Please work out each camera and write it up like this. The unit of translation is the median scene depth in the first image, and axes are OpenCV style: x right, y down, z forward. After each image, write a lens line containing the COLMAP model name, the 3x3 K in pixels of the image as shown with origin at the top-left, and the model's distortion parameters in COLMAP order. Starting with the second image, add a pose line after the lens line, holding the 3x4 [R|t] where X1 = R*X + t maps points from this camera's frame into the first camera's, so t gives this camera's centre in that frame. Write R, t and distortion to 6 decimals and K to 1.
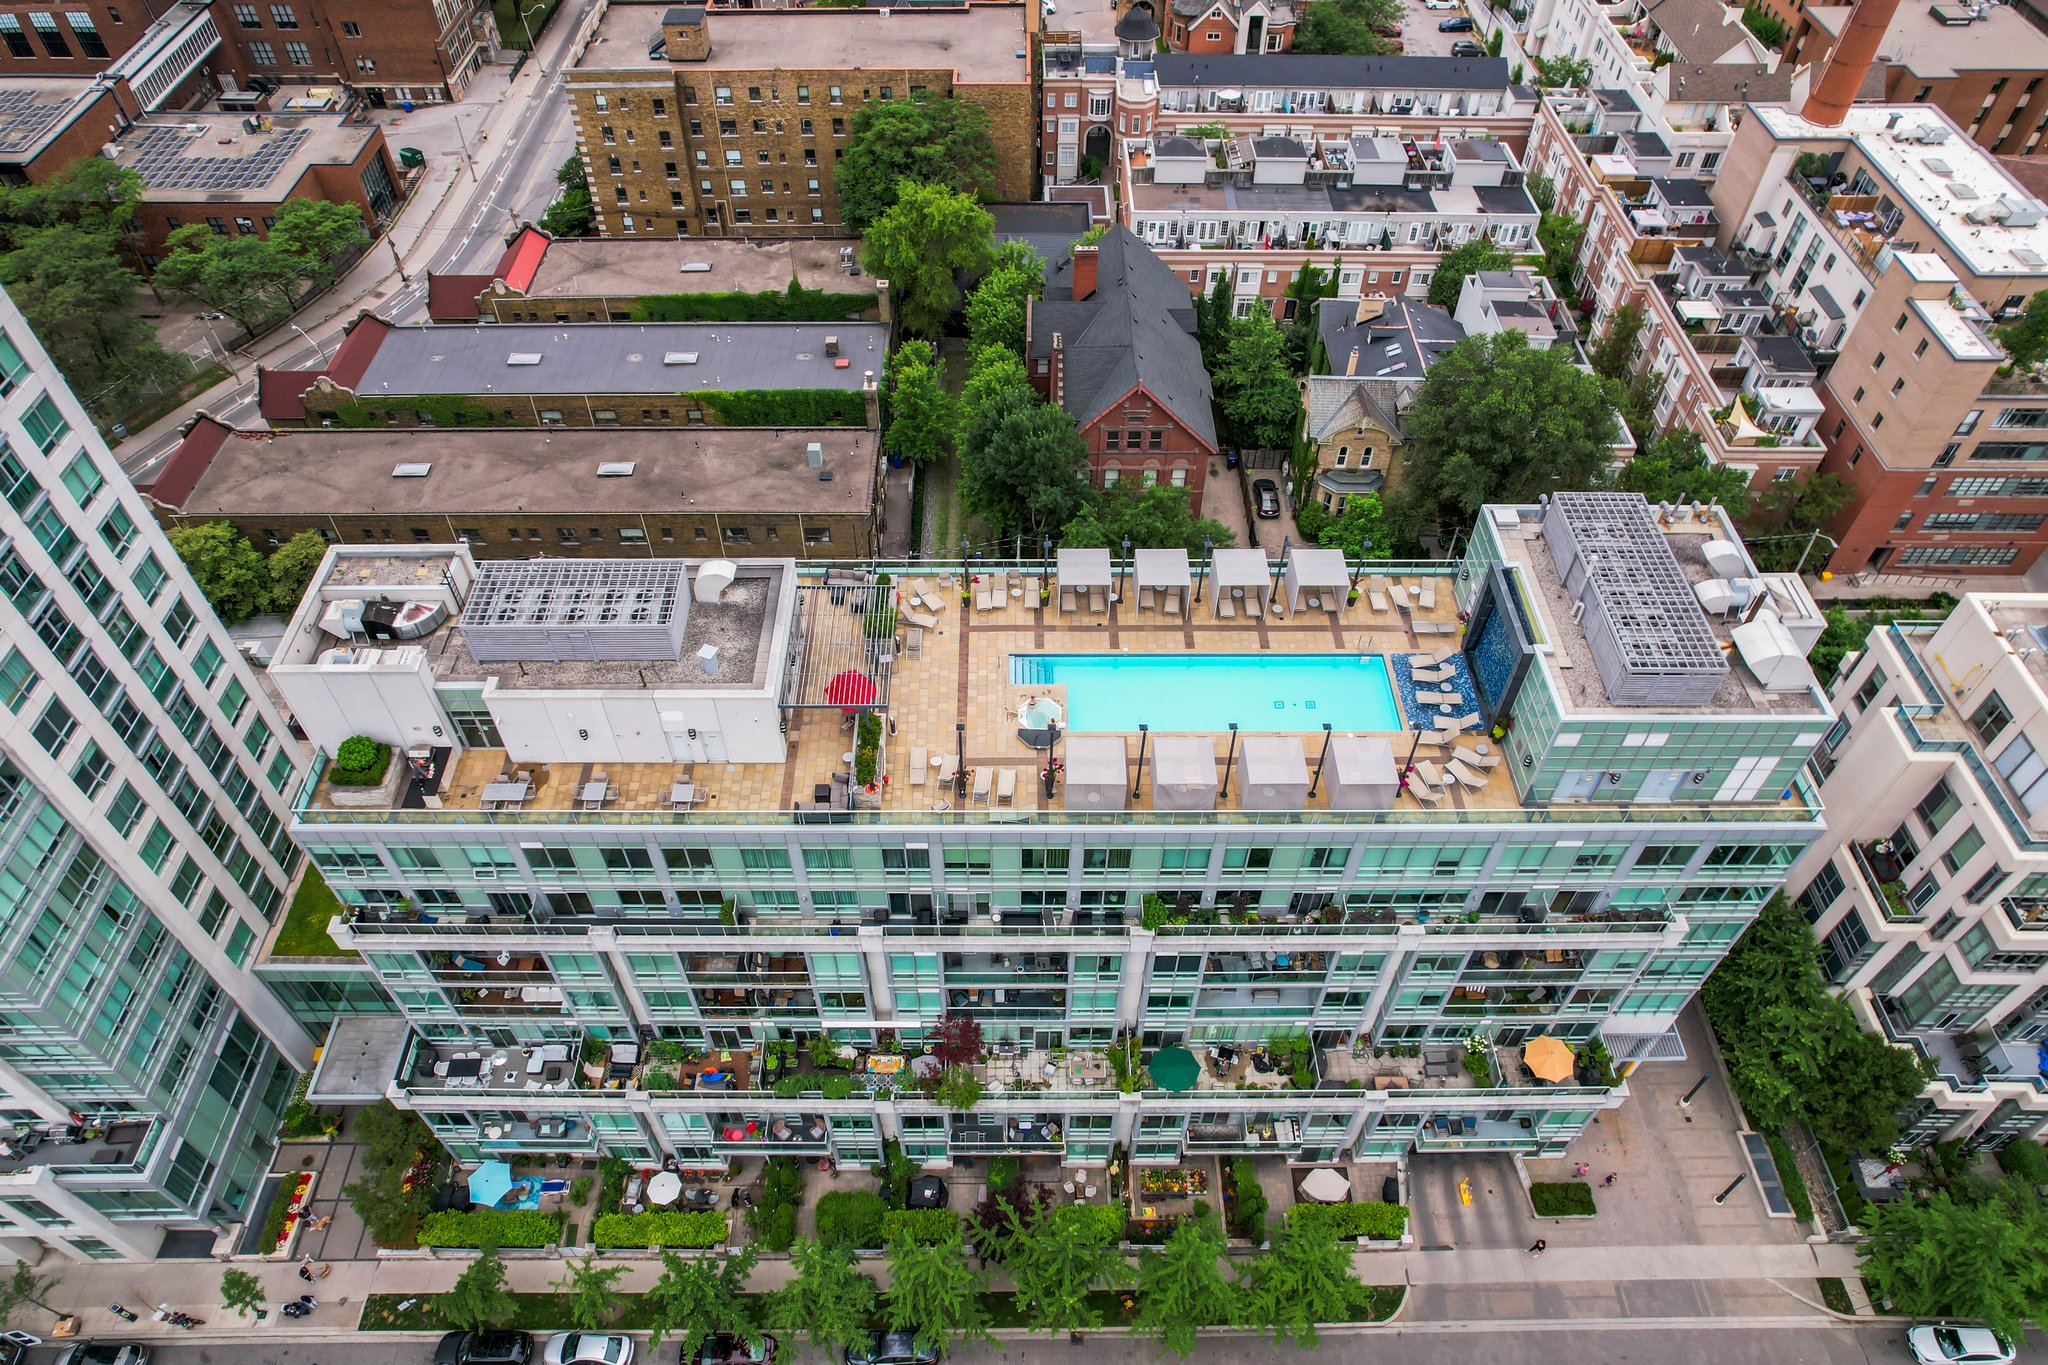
lens RADIAL K [[1300.9, 0, 1016.5], [0, 1300.9, 681.1], [0, 0, 1]] dist [-0.085396, 0.068526]
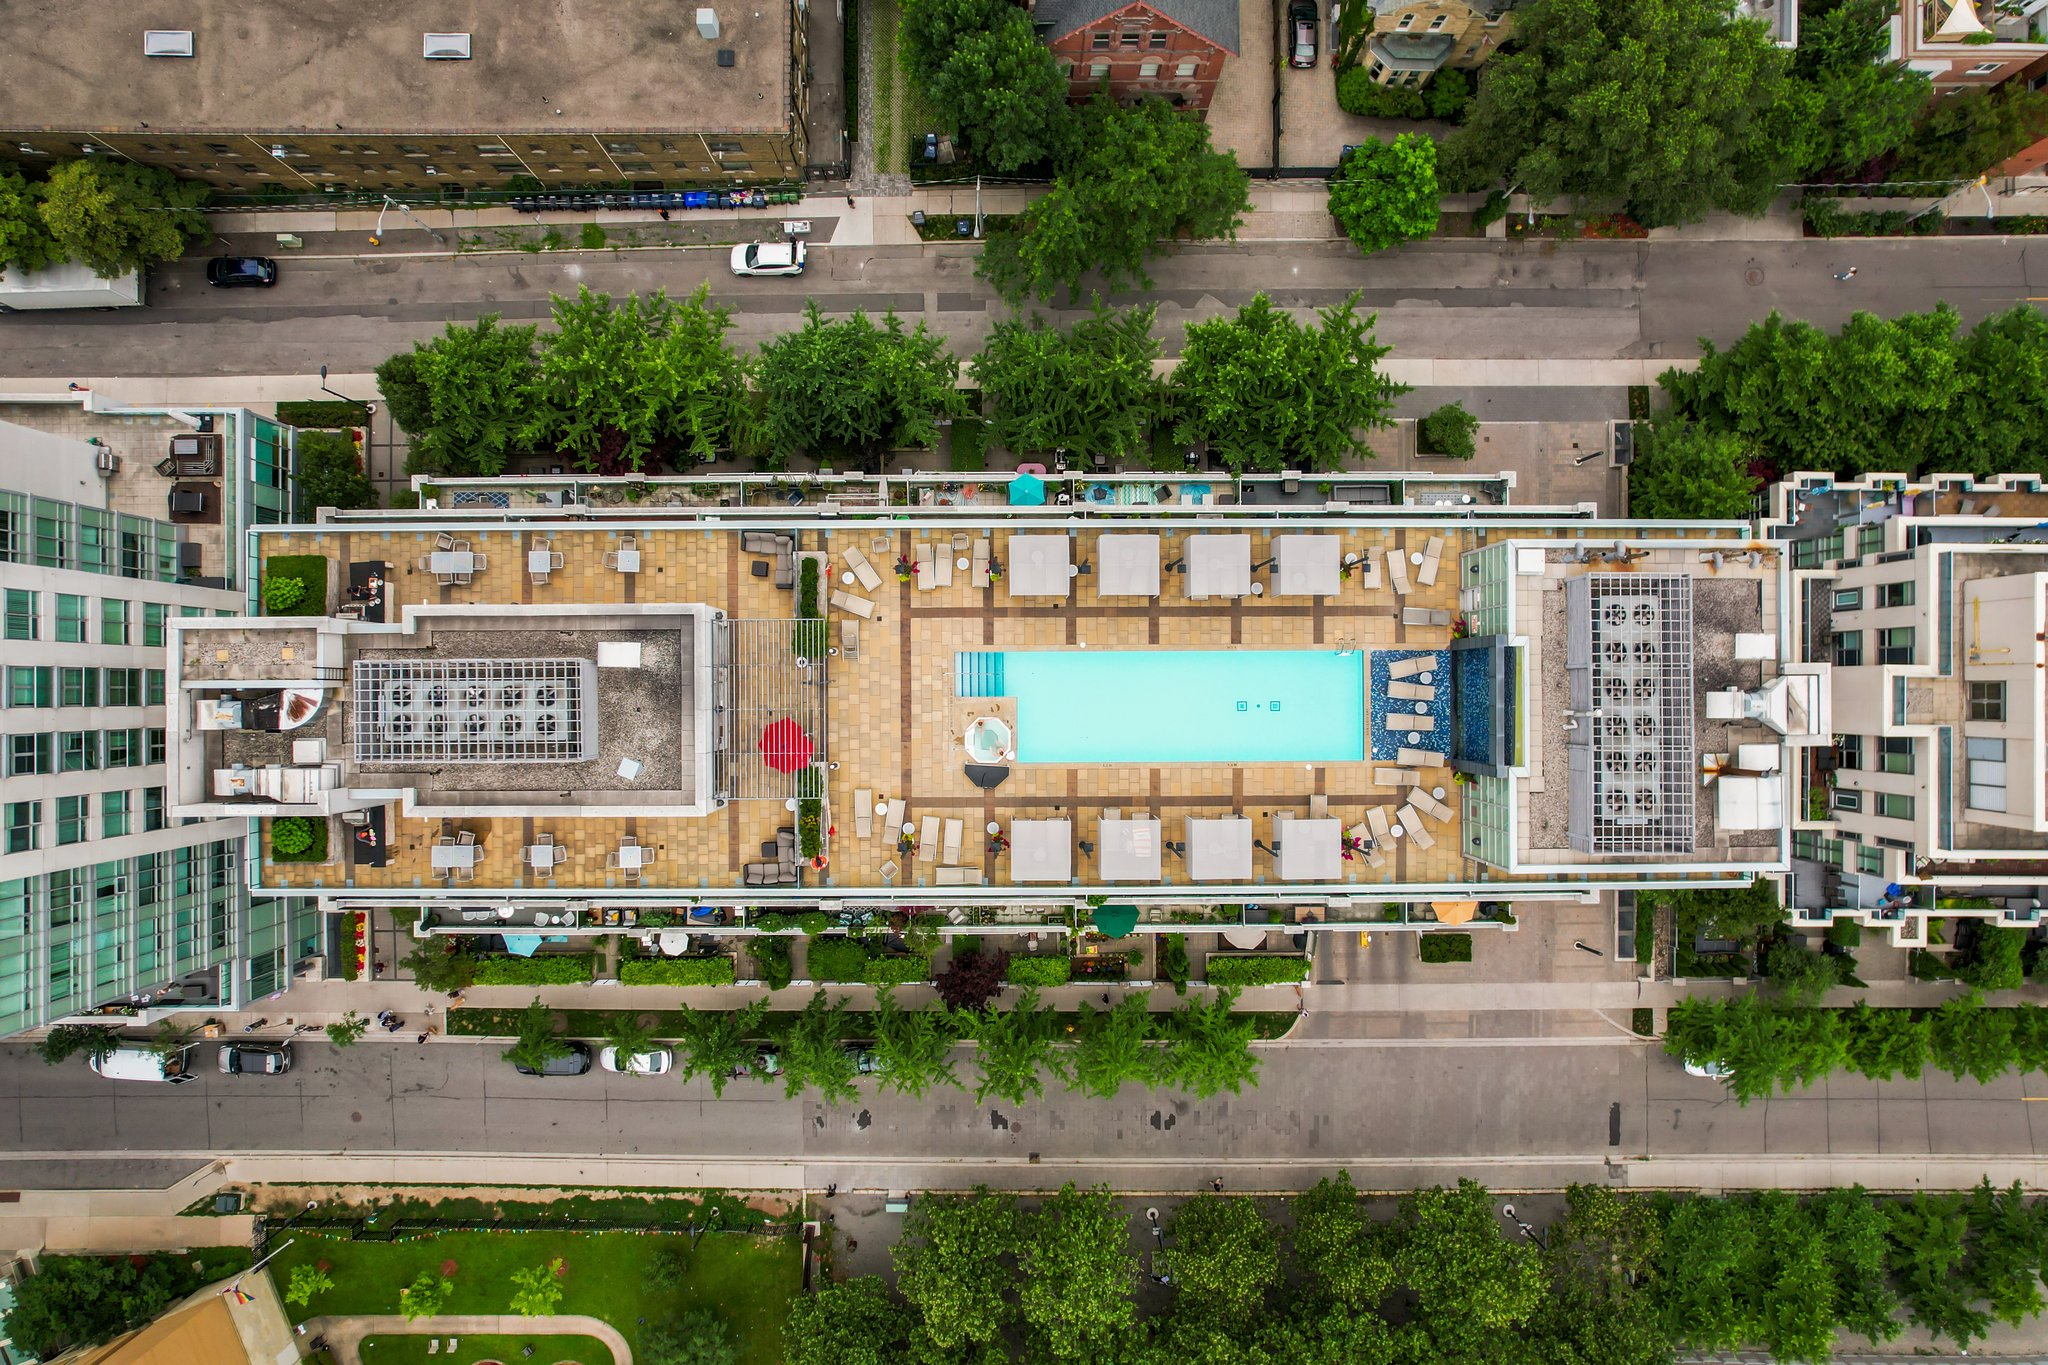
lens RADIAL K [[1314.3, 0, 1030.2], [0, 1314.3, 686.6], [0, 0, 1]] dist [-0.087714, 0.074583]
pose [[0.999921, -0.001352, 0.012515, 0.034802], [-0.007257, 0.750467, 0.660868, -0.601343], [-0.010285, -0.660907, 0.750398, 0.285517]]
